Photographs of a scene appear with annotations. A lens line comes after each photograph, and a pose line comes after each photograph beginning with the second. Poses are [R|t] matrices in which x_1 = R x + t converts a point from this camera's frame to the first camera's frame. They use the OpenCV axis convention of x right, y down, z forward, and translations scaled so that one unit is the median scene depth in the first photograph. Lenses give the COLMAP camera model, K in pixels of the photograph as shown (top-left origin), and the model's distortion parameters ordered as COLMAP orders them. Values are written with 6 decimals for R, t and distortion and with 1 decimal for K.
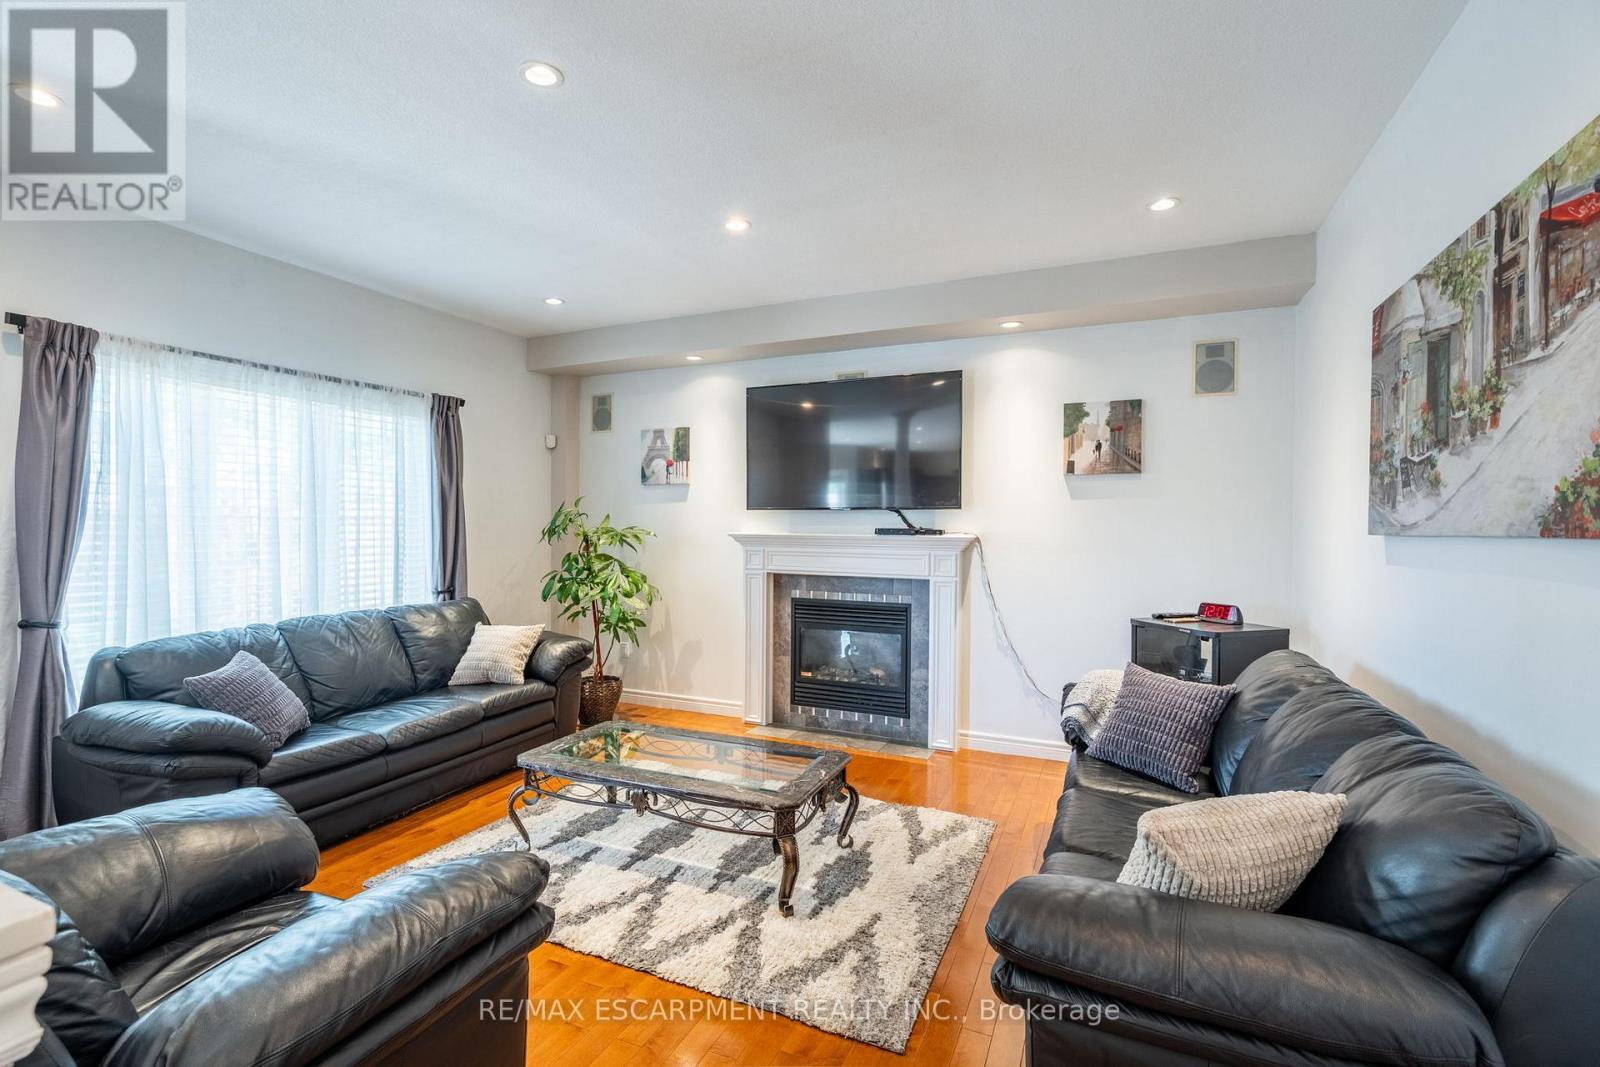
lens RADIAL K [[719.3, 0, 802.9], [0, 719.3, 533.5], [0, 0, 1]] dist [-0.004498, 0.002715]
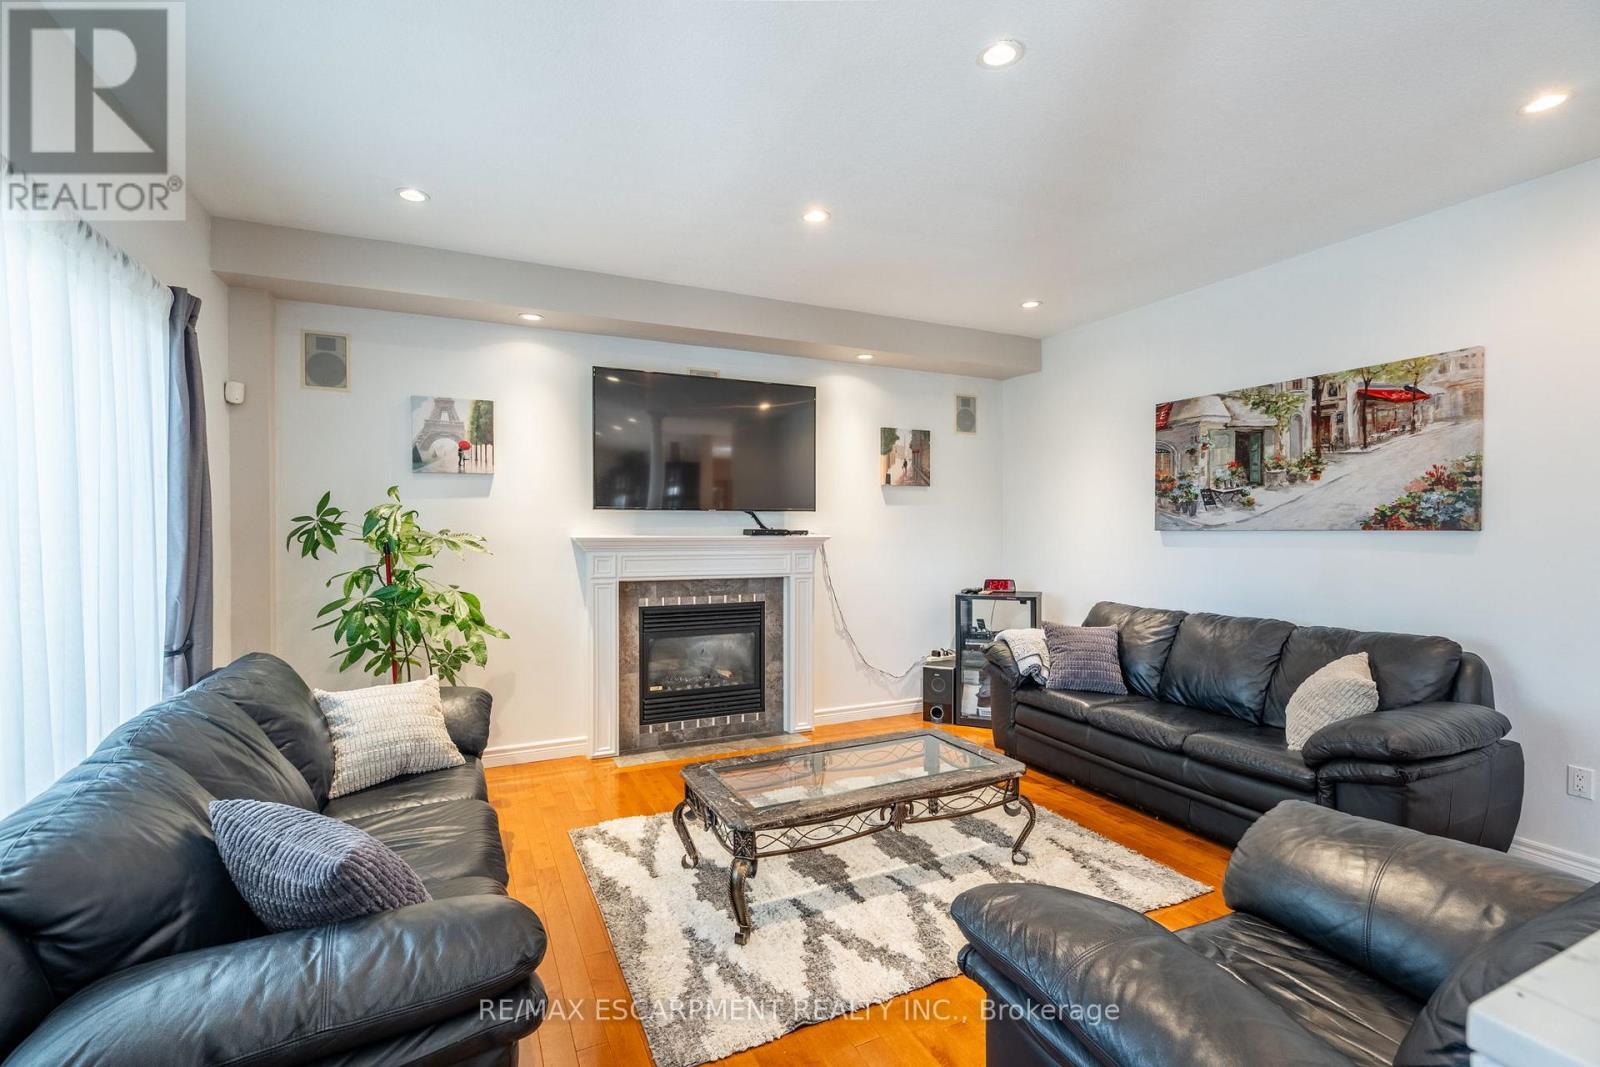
lens RADIAL K [[719.3, 0, 795.9], [0, 719.3, 532.6], [0, 0, 1]] dist [-0.004498, 0.002715]
pose [[0.649149, -0.011148, 0.760580, -0.618547], [0.012203, 0.999917, 0.004240, -0.006088], [-0.760563, 0.006529, 0.649231, 0.285611]]
